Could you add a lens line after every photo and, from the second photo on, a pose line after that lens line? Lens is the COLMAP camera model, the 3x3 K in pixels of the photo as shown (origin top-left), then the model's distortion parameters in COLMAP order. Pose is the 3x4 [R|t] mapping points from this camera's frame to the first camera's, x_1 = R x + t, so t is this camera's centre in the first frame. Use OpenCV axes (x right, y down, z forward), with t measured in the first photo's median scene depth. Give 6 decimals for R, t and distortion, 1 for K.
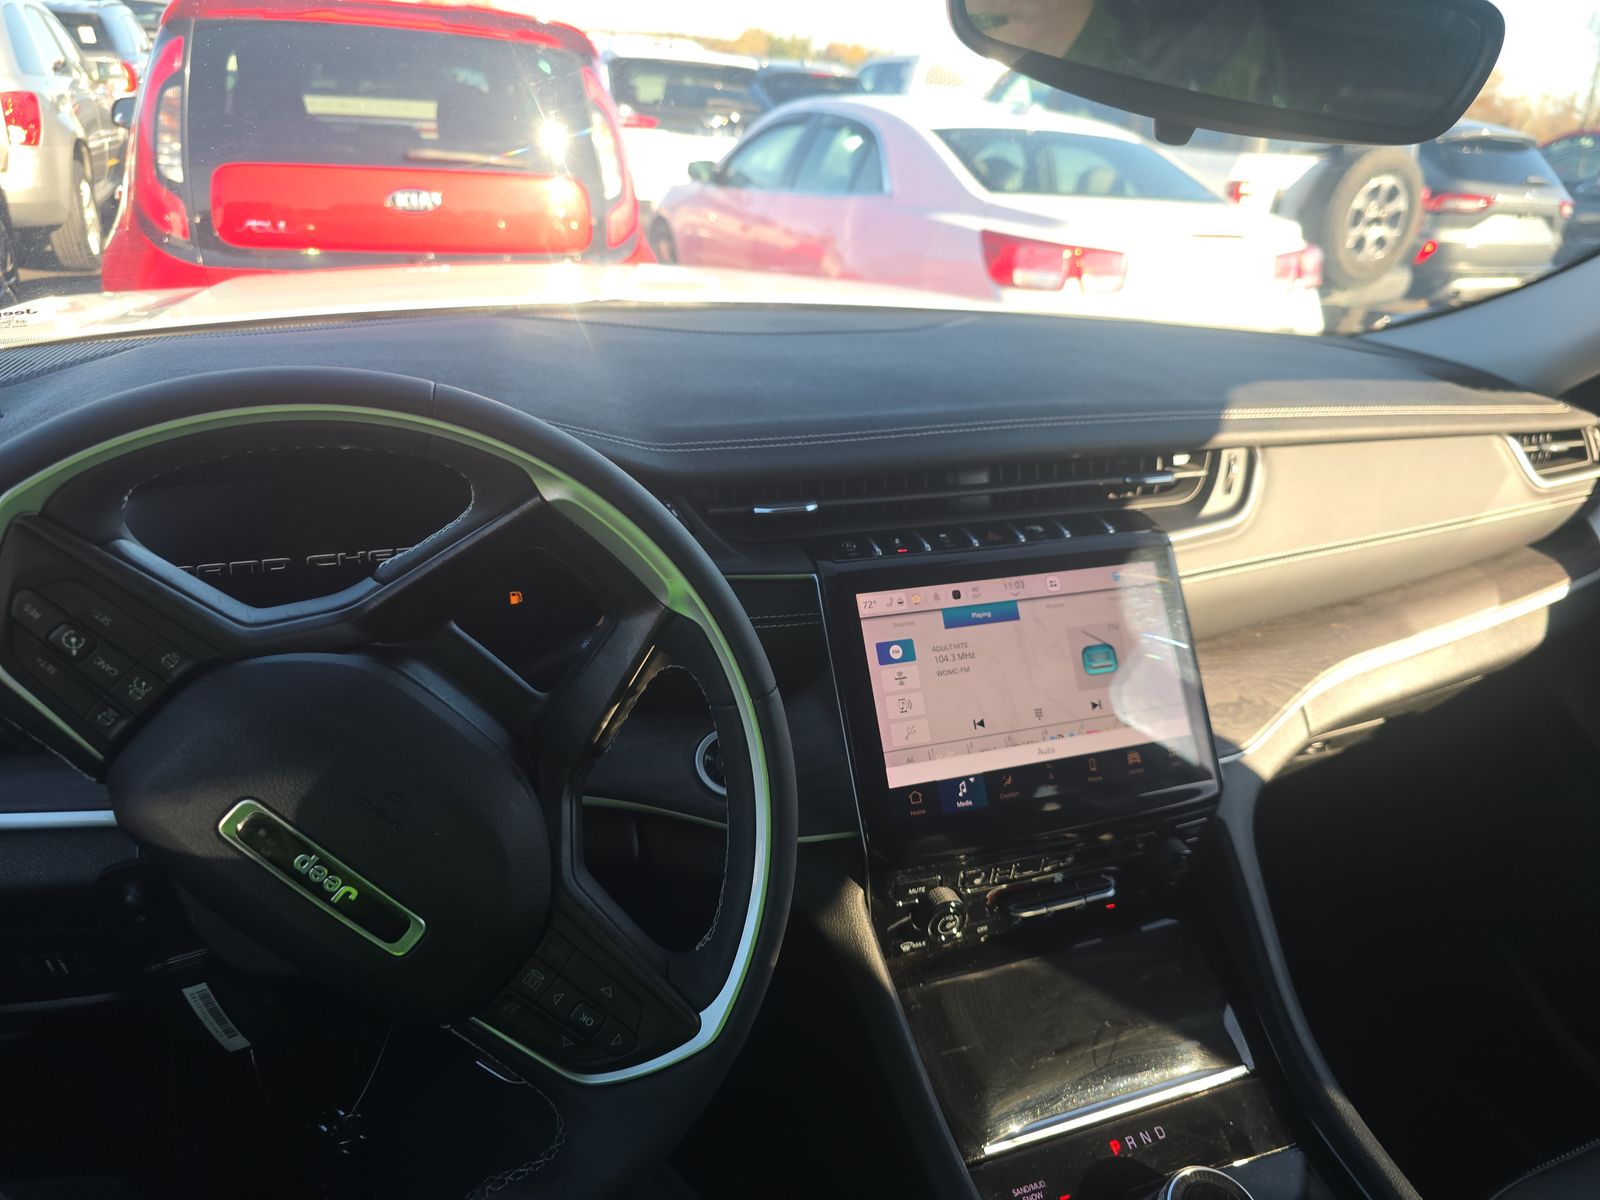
lens RADIAL K [[1065.0, 0, 798.0], [0, 1065.0, 593.9], [0, 0, 1]] dist [0.001568, -0.023439]
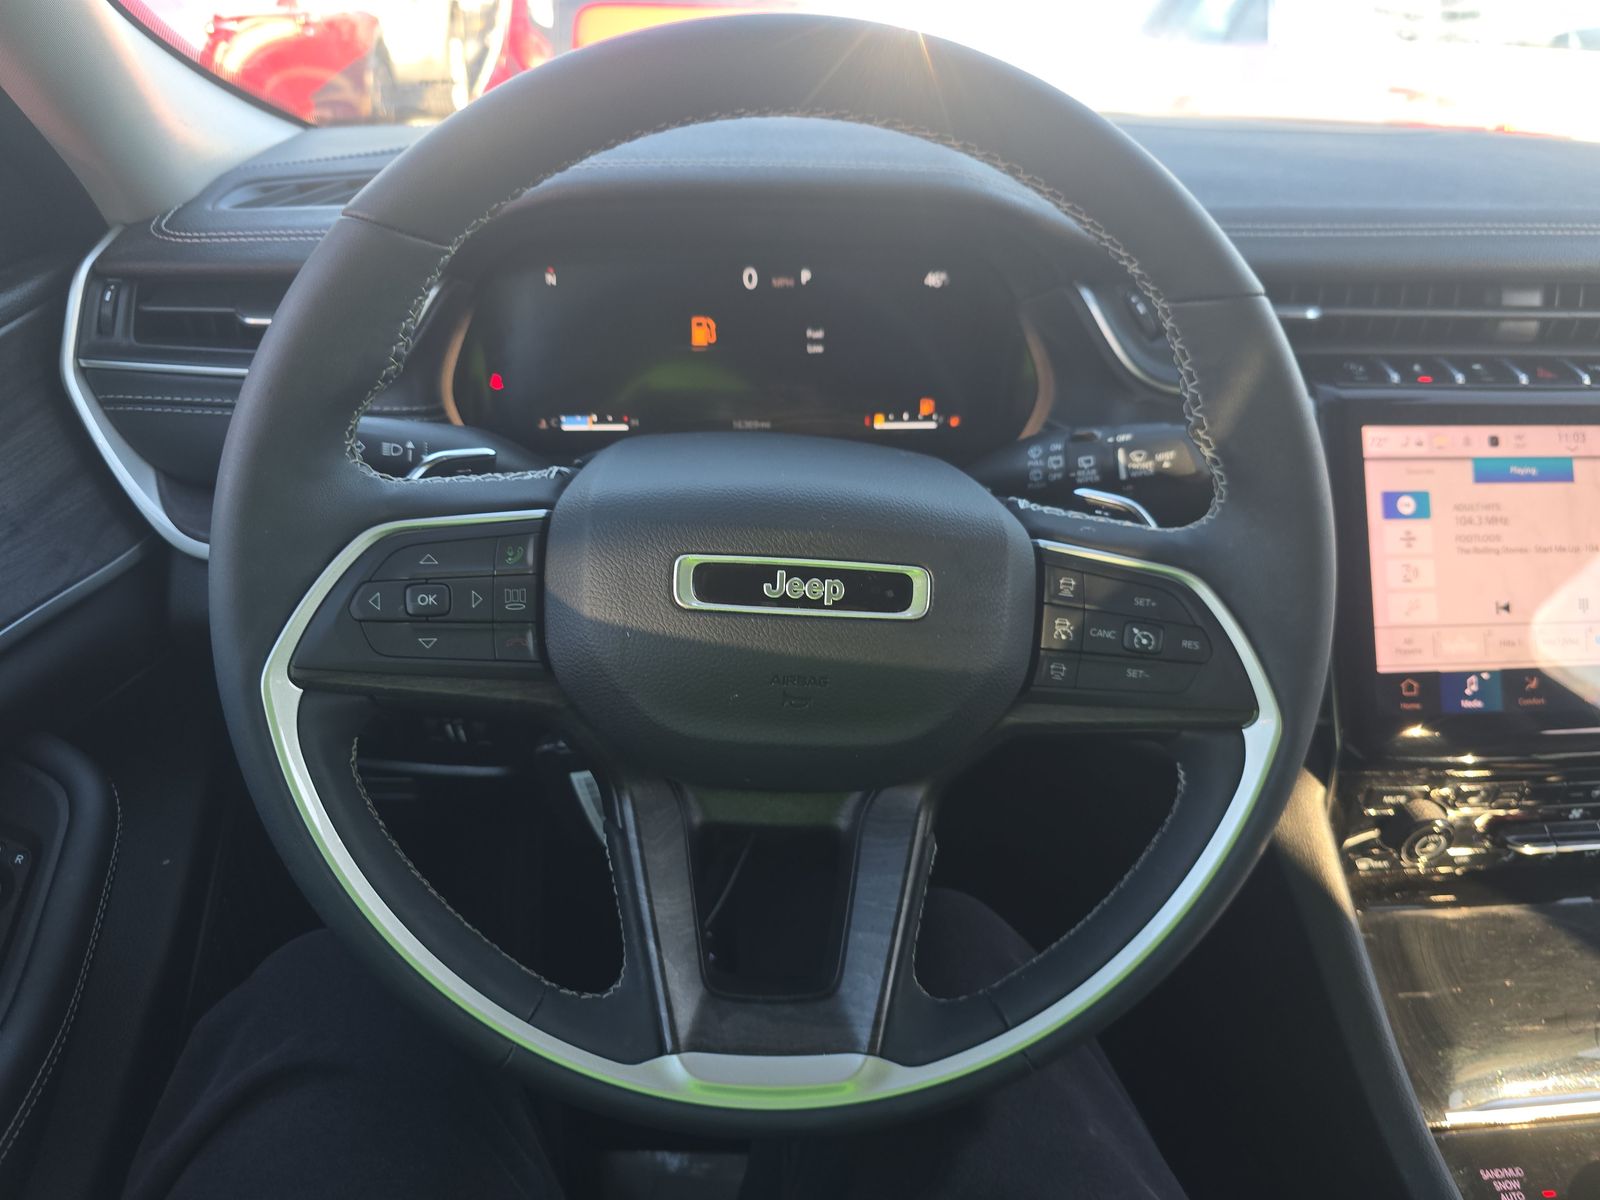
lens RADIAL K [[1065.0, 0, 796.0], [0, 1065.0, 600.5], [0, 0, 1]] dist [0.001568, -0.023439]
pose [[0.960226, 0.117431, -0.253328, -0.134762], [-0.087561, 0.988138, 0.126161, 0.064378], [0.265139, -0.098962, 0.959118, 0.113911]]
